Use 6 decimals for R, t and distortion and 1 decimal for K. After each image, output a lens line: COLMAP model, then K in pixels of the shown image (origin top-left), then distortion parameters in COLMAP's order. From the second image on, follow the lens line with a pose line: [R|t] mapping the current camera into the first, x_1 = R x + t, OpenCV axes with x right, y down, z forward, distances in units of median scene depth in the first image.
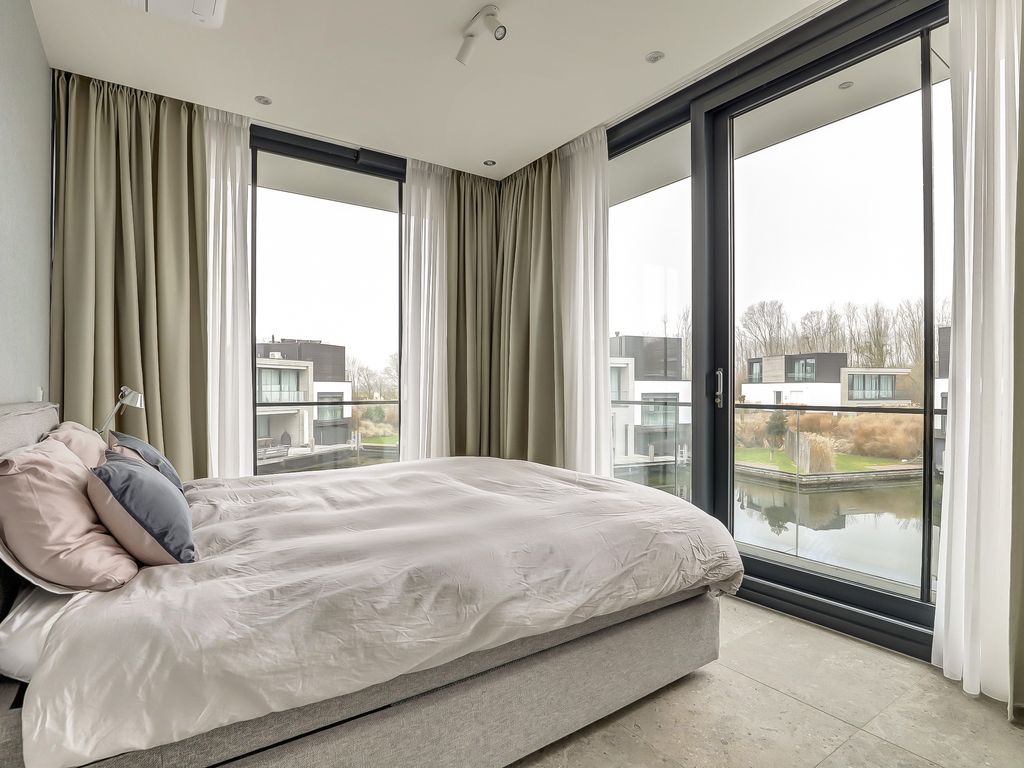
lens RADIAL K [[549.7, 0, 512.0], [0, 549.7, 384.0], [0, 0, 1]] dist [-0.000381, -0.000032]
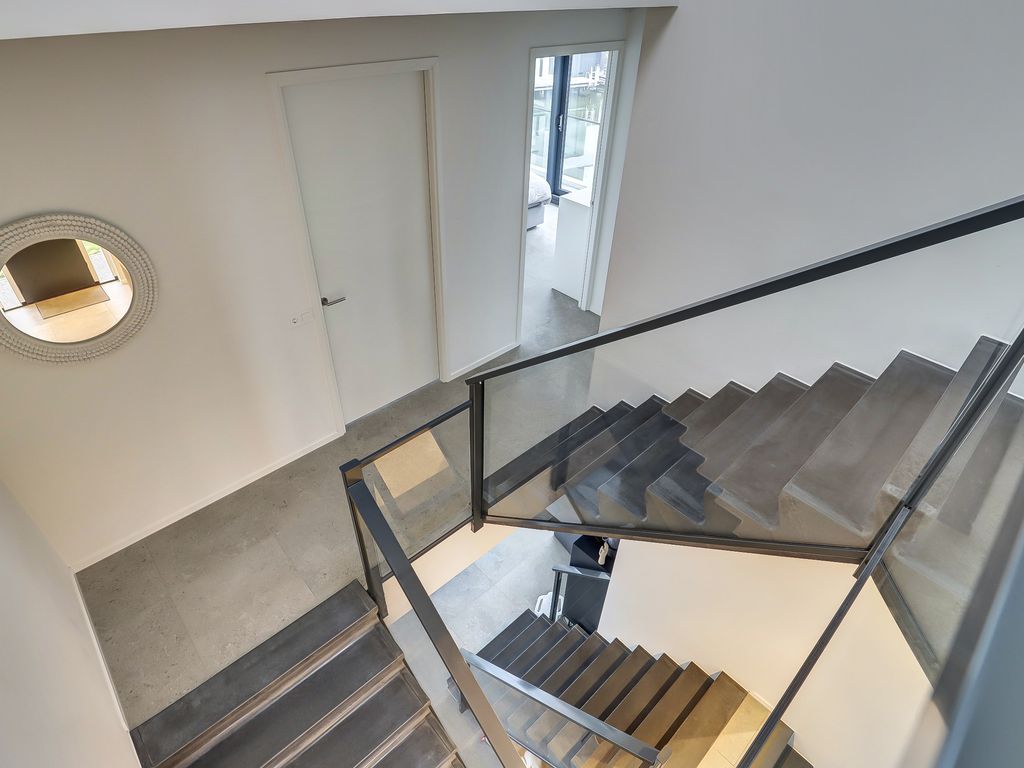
lens RADIAL K [[549.7, 0, 512.0], [0, 549.7, 384.0], [0, 0, 1]] dist [-0.000381, -0.000032]
pose [[0.988387, -0.062240, 0.138629, -0.257863], [-0.036849, 0.786881, 0.616004, -0.586937], [-0.147424, -0.613958, 0.775449, -1.618171]]
